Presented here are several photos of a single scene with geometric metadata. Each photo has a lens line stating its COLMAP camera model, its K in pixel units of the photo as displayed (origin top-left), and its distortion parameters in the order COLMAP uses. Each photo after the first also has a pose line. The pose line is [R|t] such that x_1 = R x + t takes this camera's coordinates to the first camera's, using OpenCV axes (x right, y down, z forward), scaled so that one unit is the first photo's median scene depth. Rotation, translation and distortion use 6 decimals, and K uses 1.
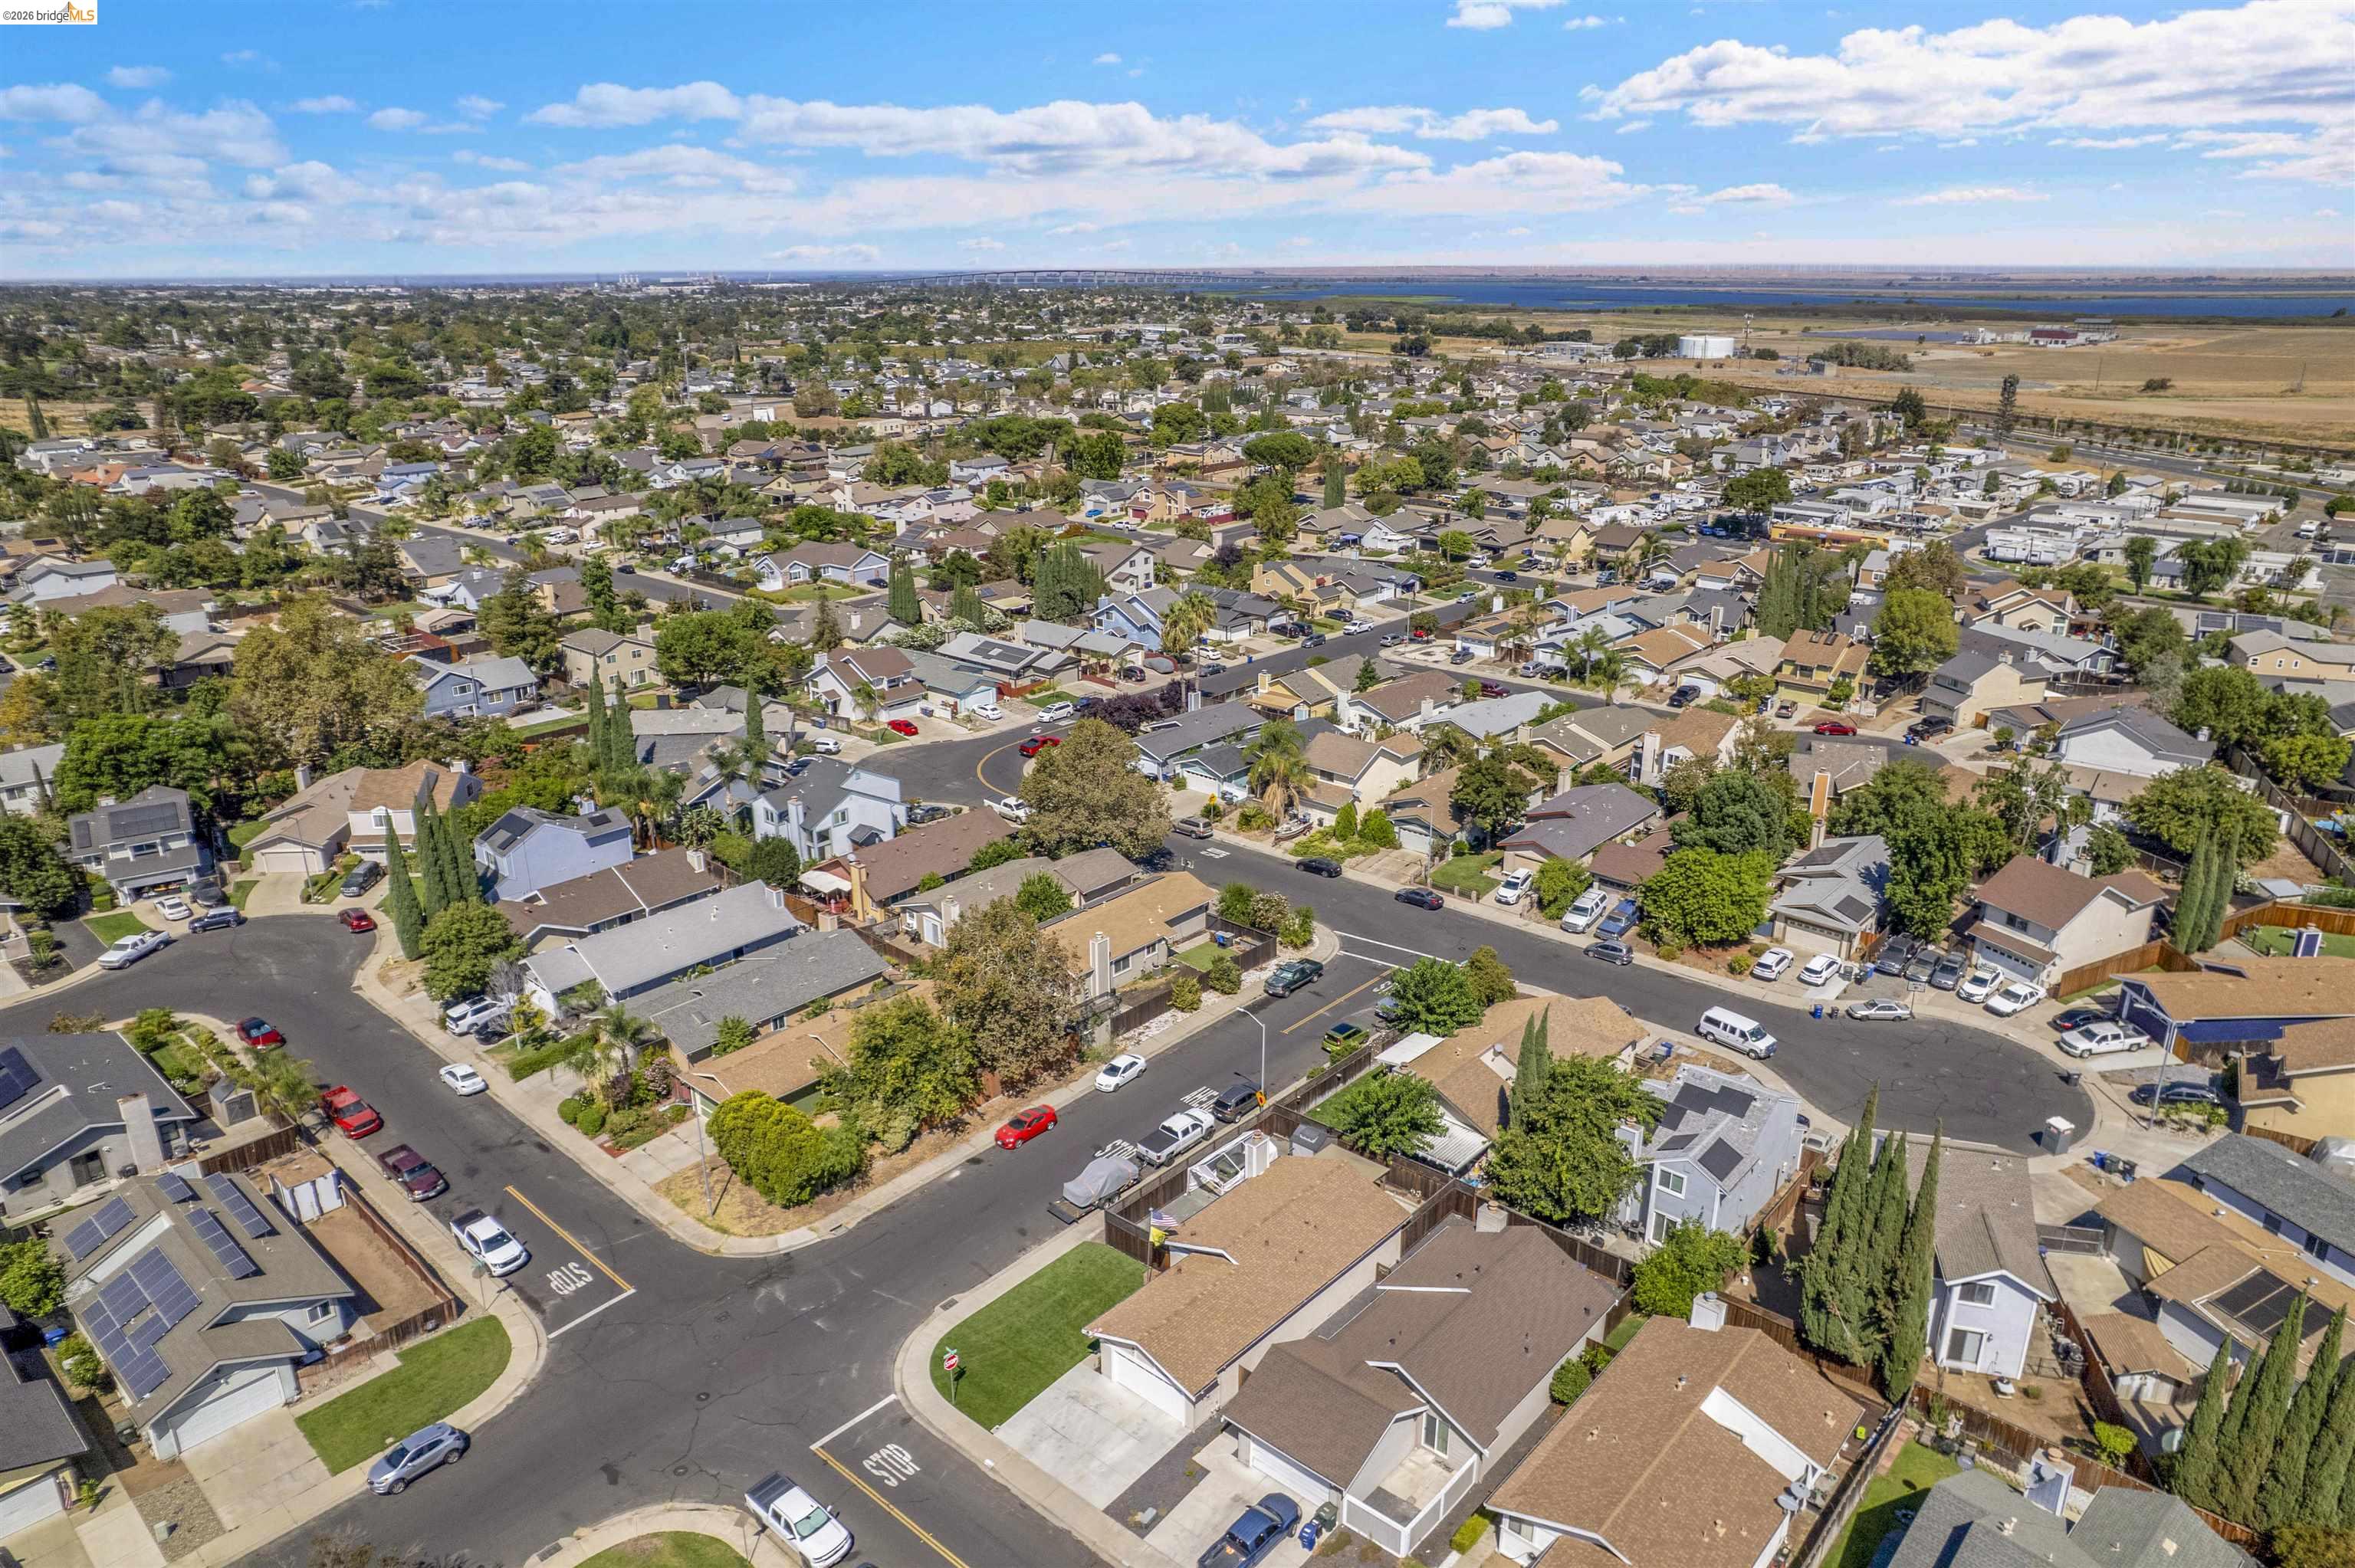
lens RADIAL K [[1507.2, 0, 1177.5], [0, 1507.2, 784.0], [0, 0, 1]] dist [-0.074197, 0.052751]
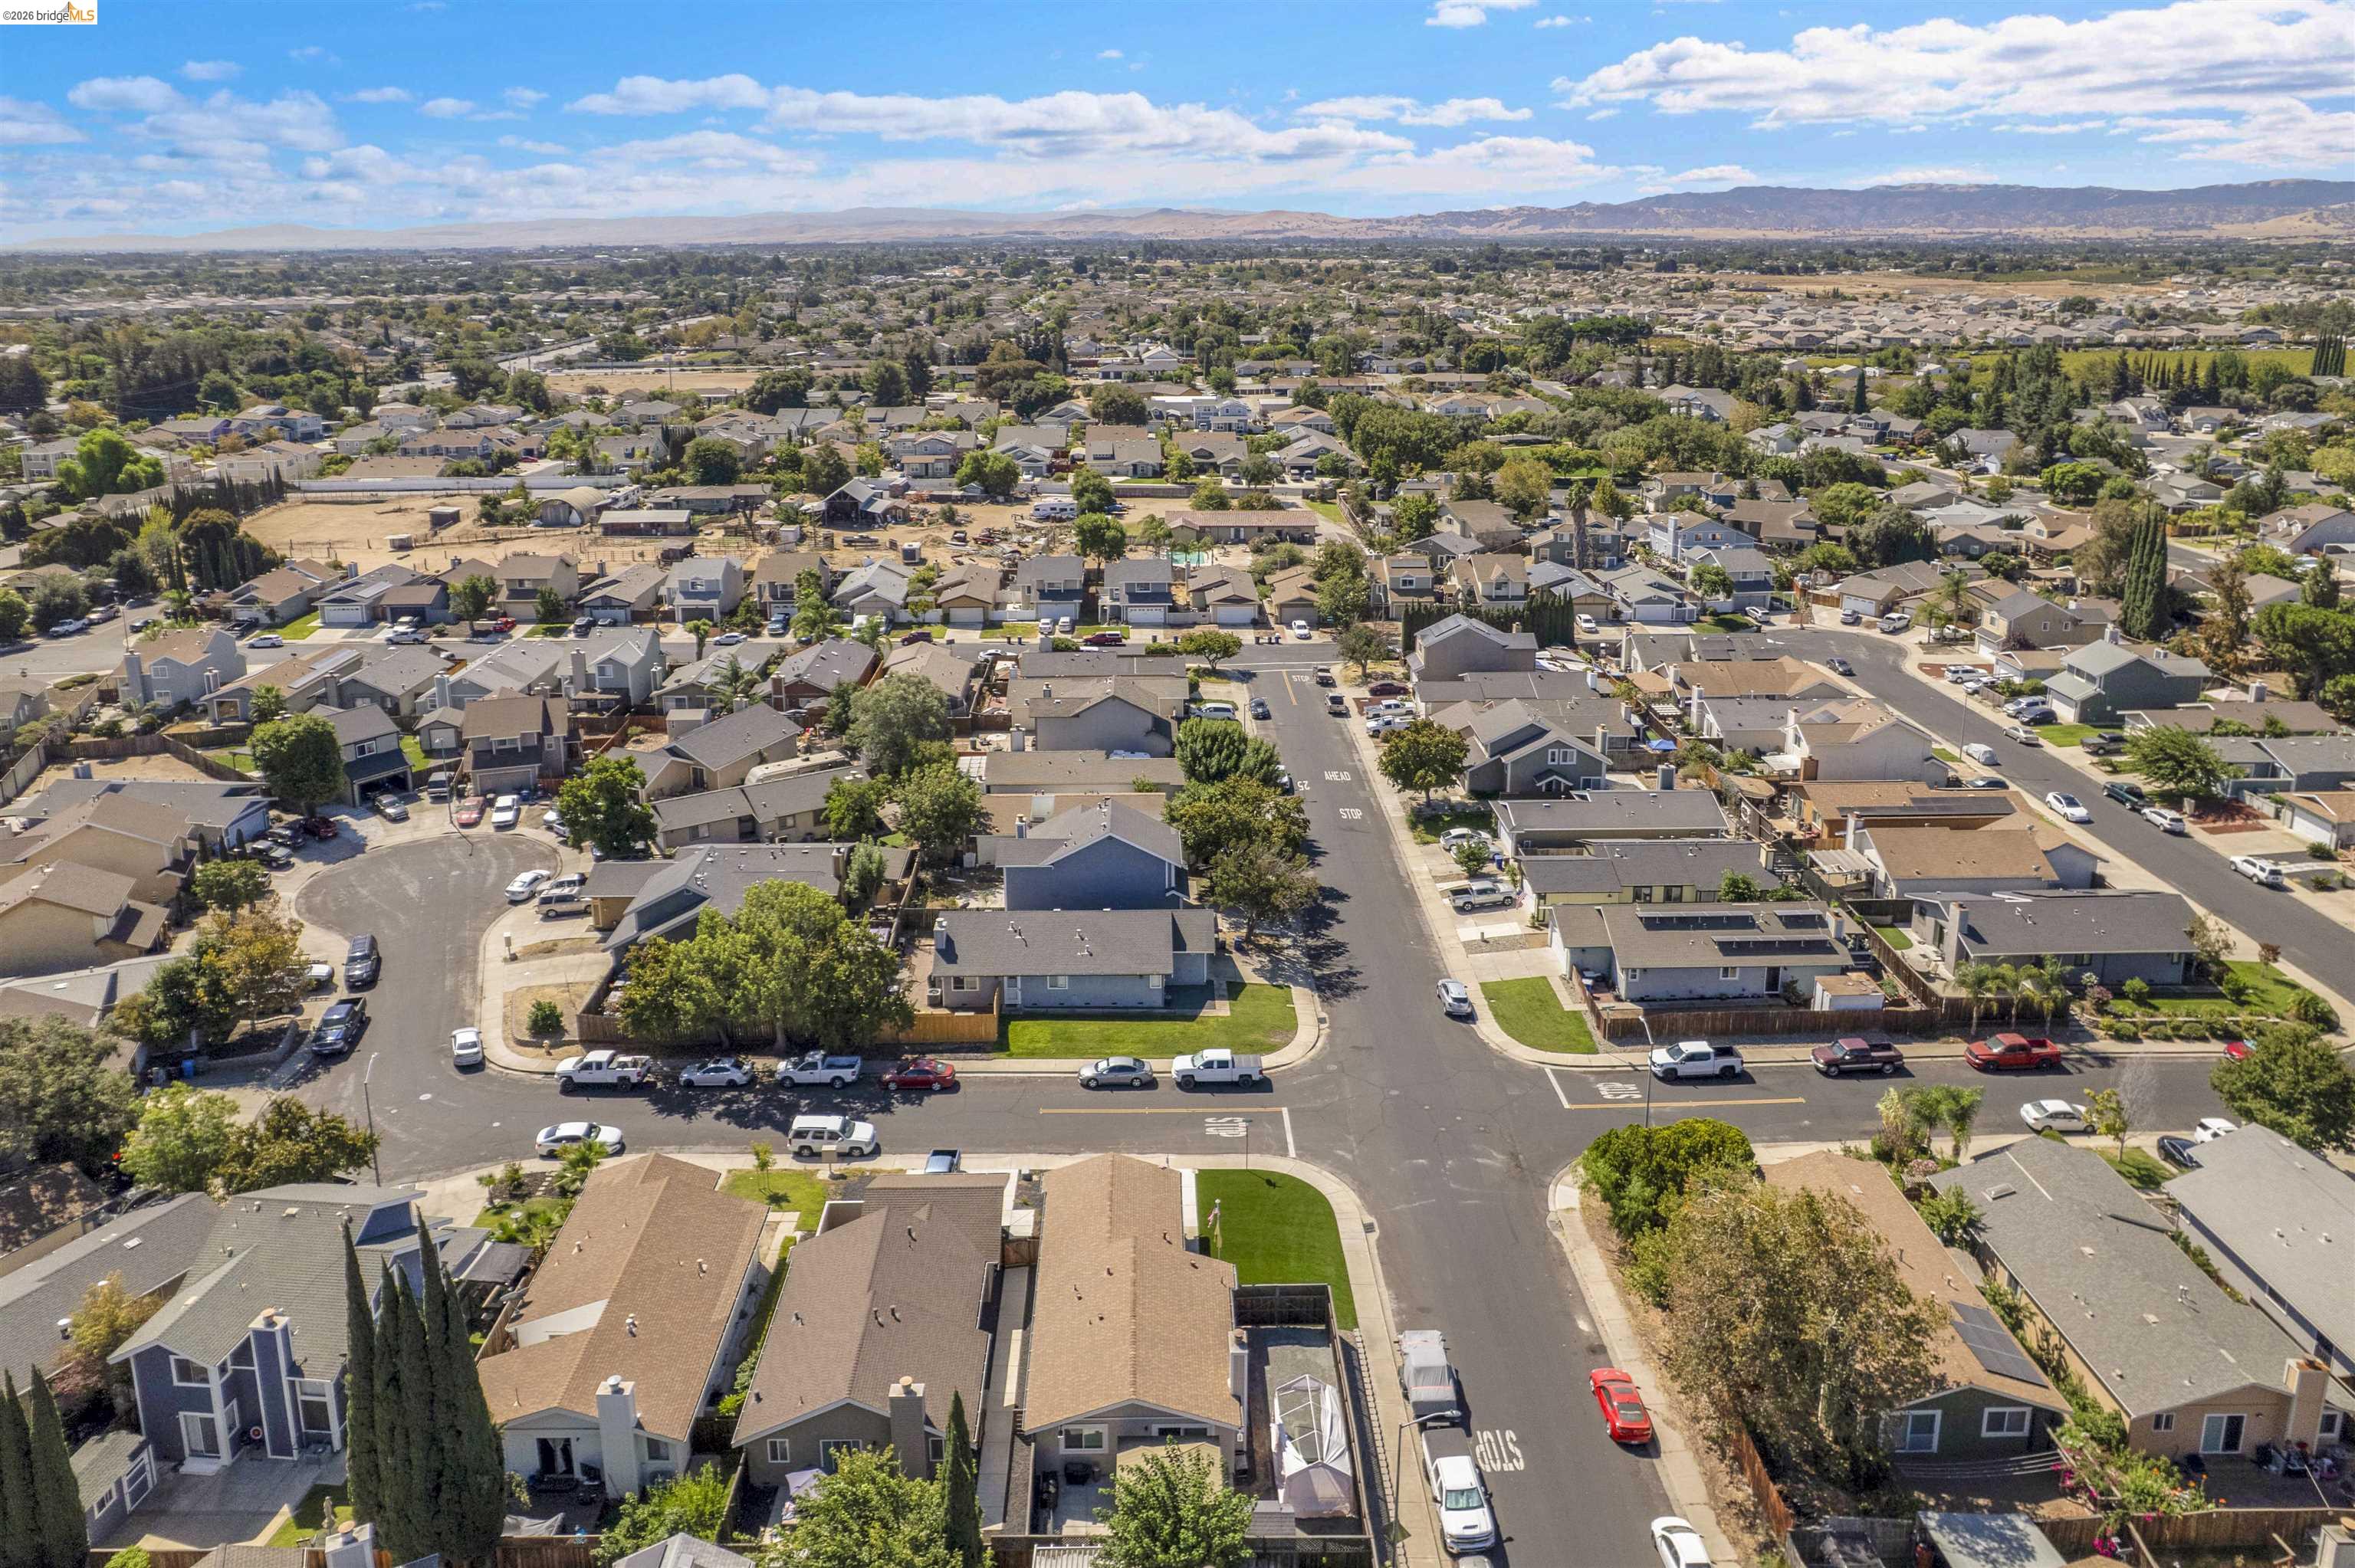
lens RADIAL K [[1515.3, 0, 1186.3], [0, 1515.3, 675.3], [0, 0, 1]] dist [-0.045023, 0.006109]
pose [[-0.726397, 0.193931, -0.659346, 0.275270], [-0.220706, 0.842727, 0.491019, -0.222903], [0.650873, 0.502196, -0.569353, 0.683031]]
